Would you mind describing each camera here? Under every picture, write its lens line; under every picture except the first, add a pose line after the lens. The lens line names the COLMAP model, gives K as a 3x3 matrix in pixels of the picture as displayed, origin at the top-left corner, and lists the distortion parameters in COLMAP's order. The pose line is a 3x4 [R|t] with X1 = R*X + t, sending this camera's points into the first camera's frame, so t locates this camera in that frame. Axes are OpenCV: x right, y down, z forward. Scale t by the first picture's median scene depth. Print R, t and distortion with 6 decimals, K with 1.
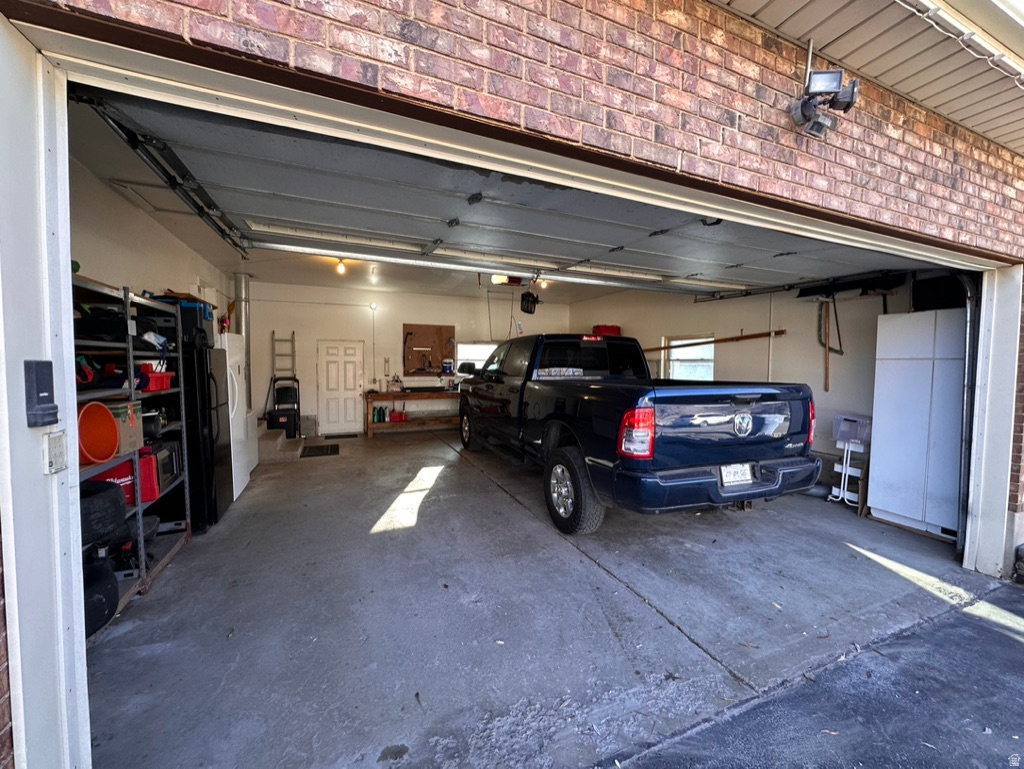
lens RADIAL K [[405.0, 0, 512.0], [0, 405.0, 384.5], [0, 0, 1]] dist [0.000034, 0.000000]
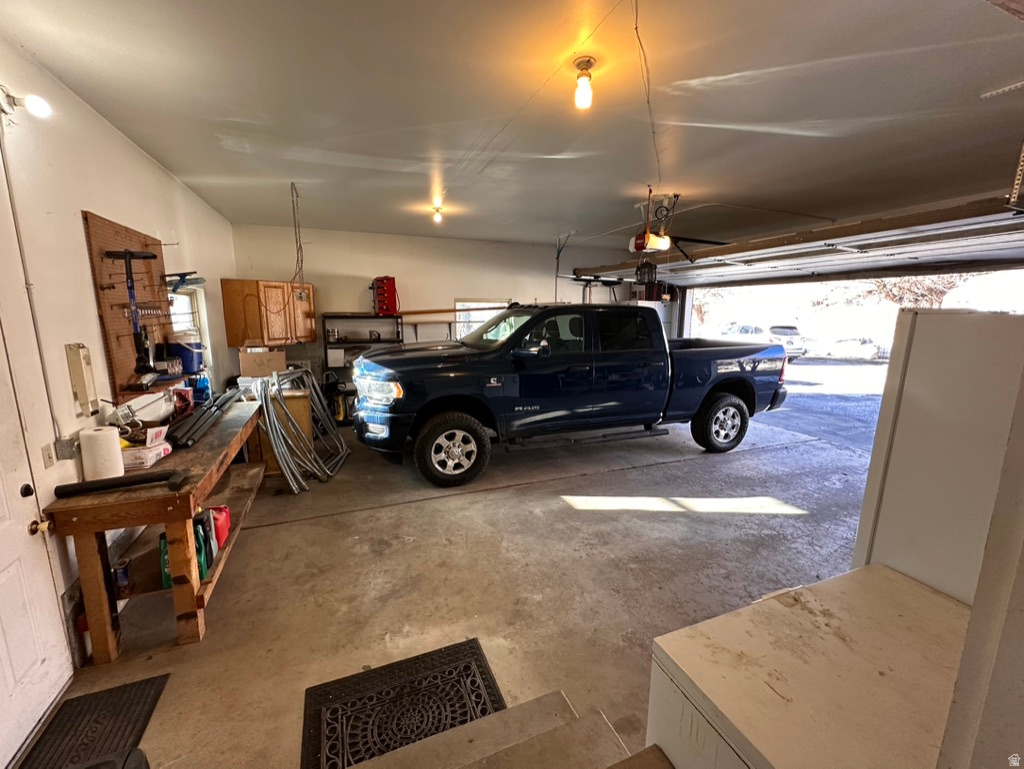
lens RADIAL K [[405.0, 0, 512.0], [0, 405.0, 384.5], [0, 0, 1]] dist [0.000034, 0.000000]
pose [[0.003713, -0.180207, 0.983622, -0.846626], [0.041344, 0.982815, 0.179903, -0.110726], [-0.999138, 0.039999, 0.011099, 1.141886]]
